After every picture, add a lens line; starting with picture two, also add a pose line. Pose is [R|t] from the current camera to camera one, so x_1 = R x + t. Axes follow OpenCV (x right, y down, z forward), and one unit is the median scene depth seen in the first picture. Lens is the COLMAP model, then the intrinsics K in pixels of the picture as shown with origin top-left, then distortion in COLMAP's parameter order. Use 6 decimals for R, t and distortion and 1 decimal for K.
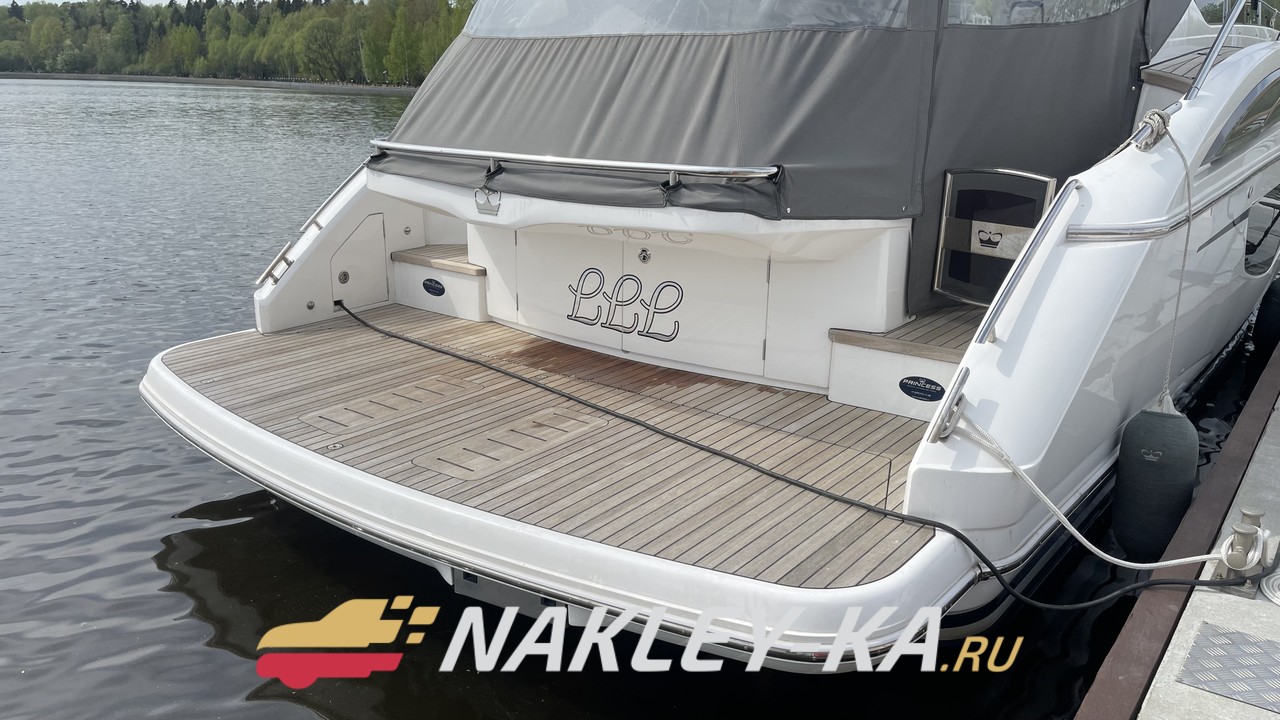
lens RADIAL K [[983.4, 0, 627.6], [0, 983.4, 381.1], [0, 0, 1]] dist [0.038180, -0.034818]
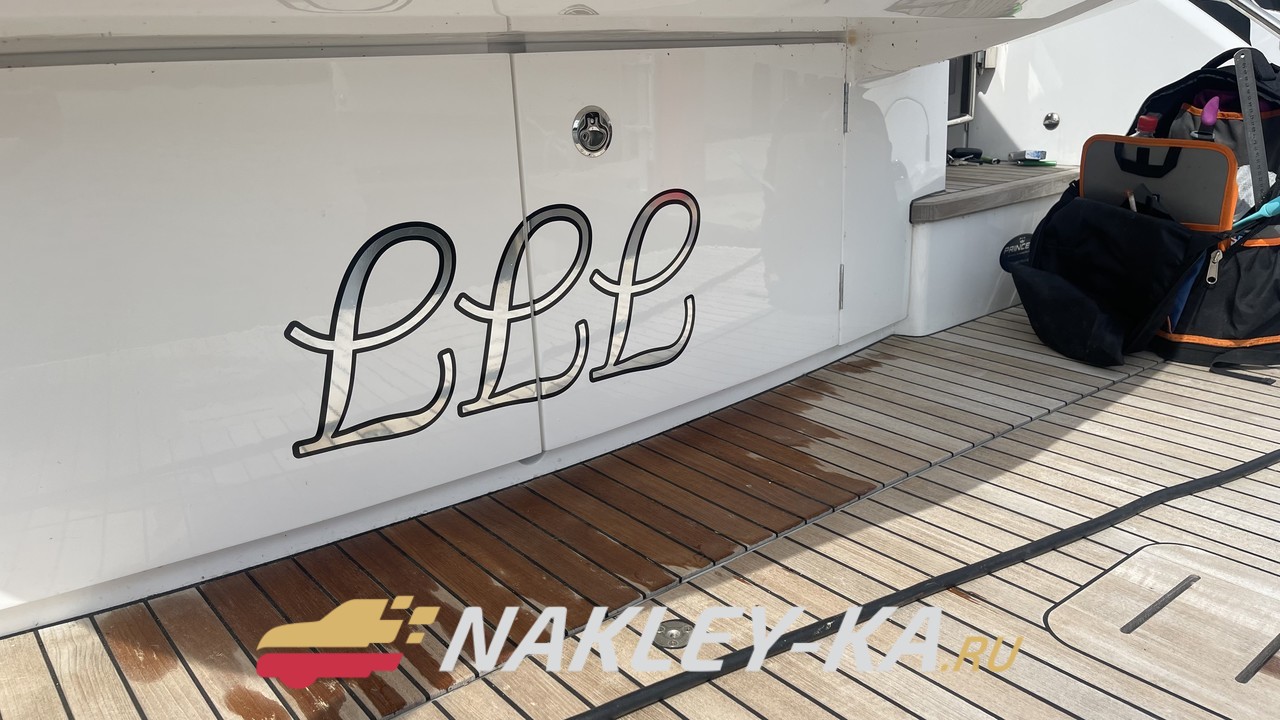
lens RADIAL K [[983.4, 0, 648.2], [0, 983.4, 352.3], [0, 0, 1]] dist [0.038180, -0.034818]
pose [[0.202134, -0.292389, 0.934693, -0.289271], [0.324324, 0.920526, 0.217820, -0.121189], [-0.924097, 0.259115, 0.280898, 0.880266]]
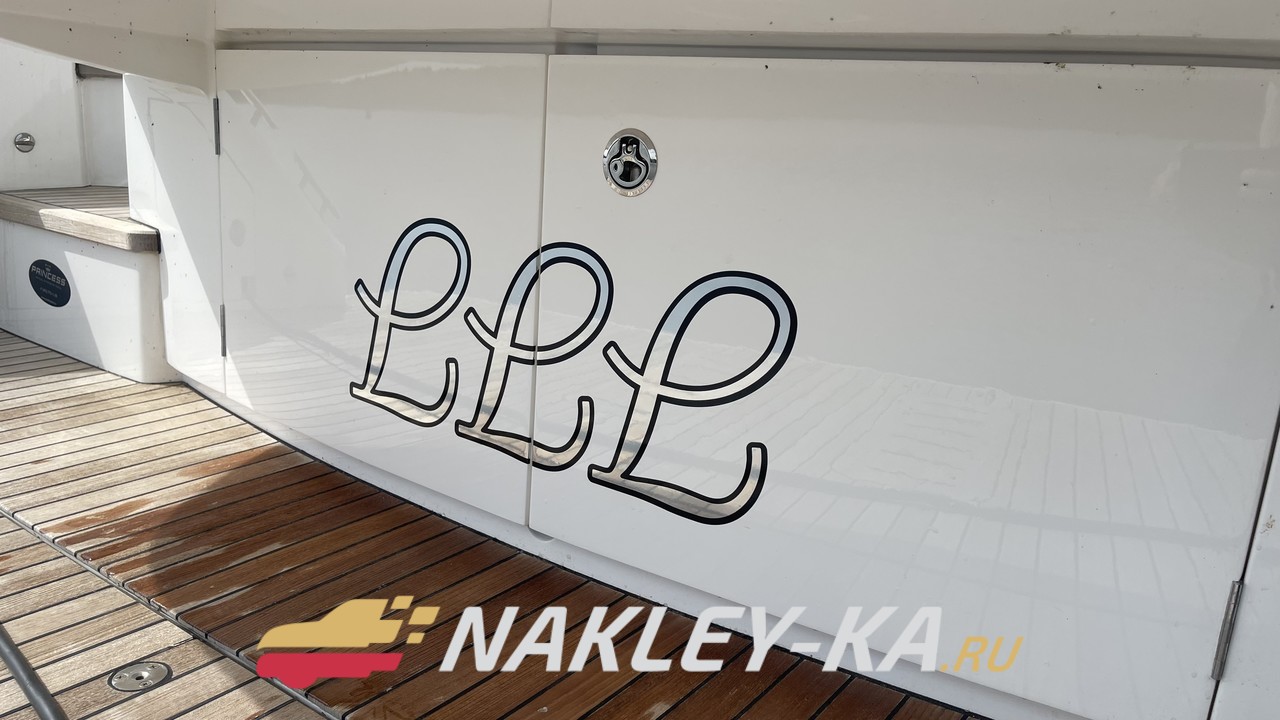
lens RADIAL K [[983.4, 0, 639.3], [0, 983.4, 351.9], [0, 0, 1]] dist [0.038180, -0.034818]
pose [[0.997271, 0.043858, 0.059388, 0.006846], [-0.039808, 0.996908, -0.067743, -0.063081], [-0.062175, 0.065195, 0.995934, 0.736627]]
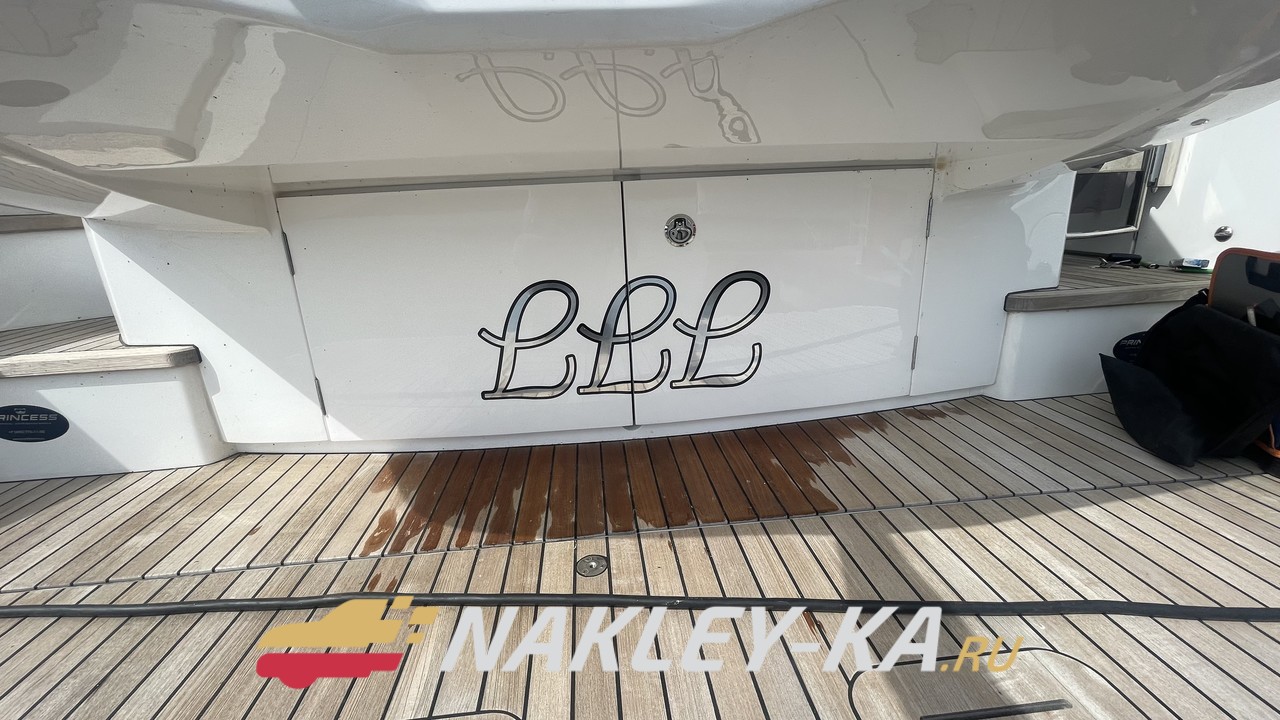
lens RADIAL K [[523.7, 0, 632.6], [0, 523.7, 352.6], [0, 0, 1]] dist [-0.002597, 0.000725]
pose [[0.716911, -0.228982, 0.658487, -0.181704], [0.253147, 0.965556, 0.060154, -0.087054], [-0.649580, 0.123570, 0.750184, 0.796358]]
